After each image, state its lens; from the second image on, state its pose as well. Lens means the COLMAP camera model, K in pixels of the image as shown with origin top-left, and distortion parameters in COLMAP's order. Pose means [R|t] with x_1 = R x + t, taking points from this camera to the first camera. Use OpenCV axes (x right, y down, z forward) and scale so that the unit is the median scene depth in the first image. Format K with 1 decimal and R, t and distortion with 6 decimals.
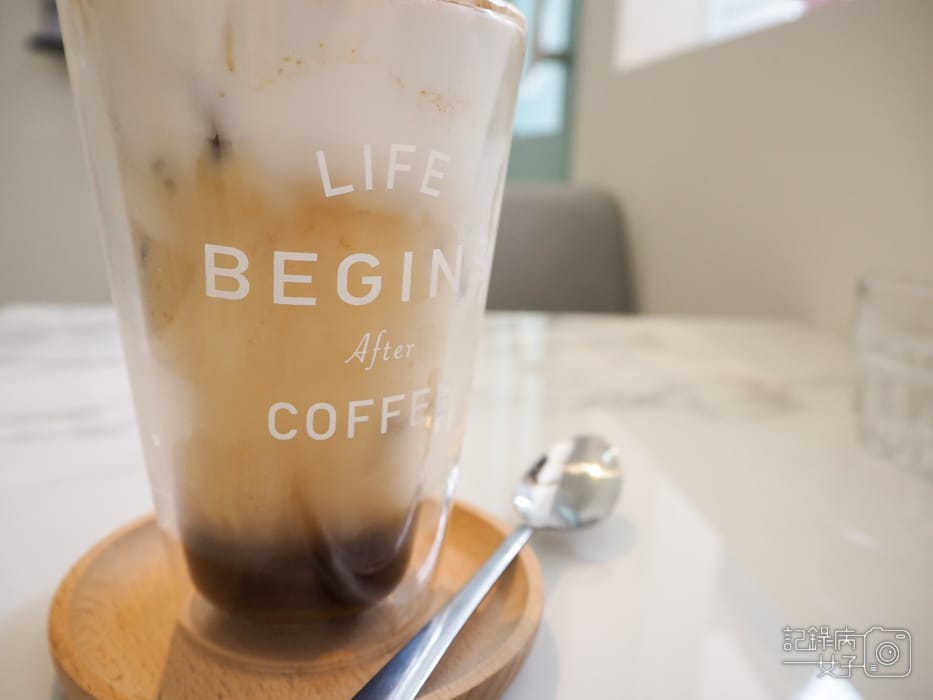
lens RADIAL K [[799.4, 0, 465.8], [0, 799.4, 349.4], [0, 0, 1]] dist [-0.009039, -0.000030]
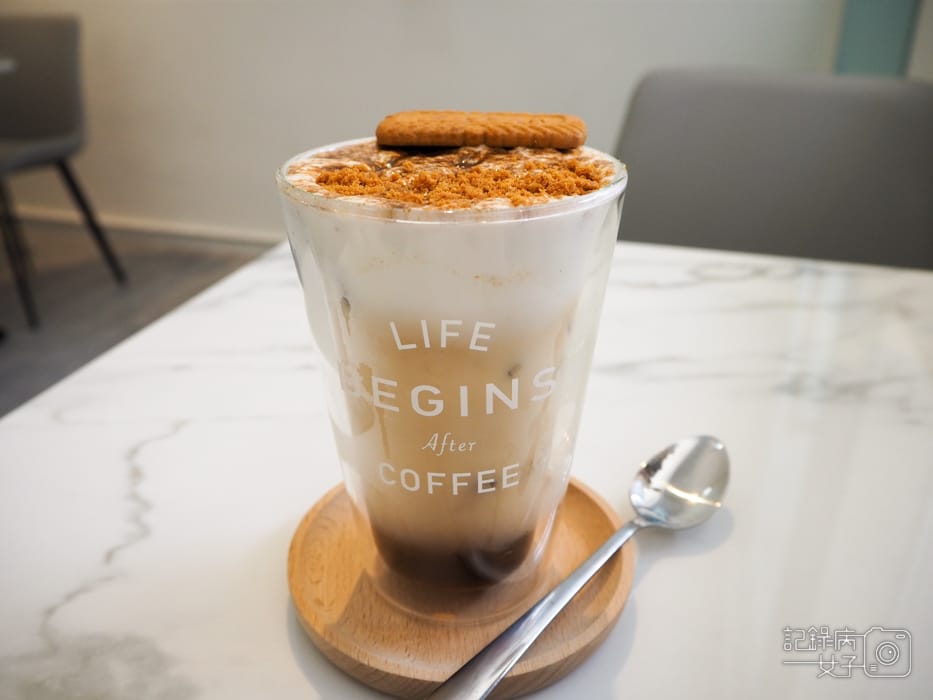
lens RADIAL K [[799.4, 0, 466.9], [0, 799.4, 350.4], [0, 0, 1]] dist [-0.009039, -0.000030]
pose [[0.838624, 0.198806, -0.507135, 0.605298], [-0.093850, 0.969830, 0.224995, -0.482543], [0.536564, -0.141091, 0.831981, -0.120975]]
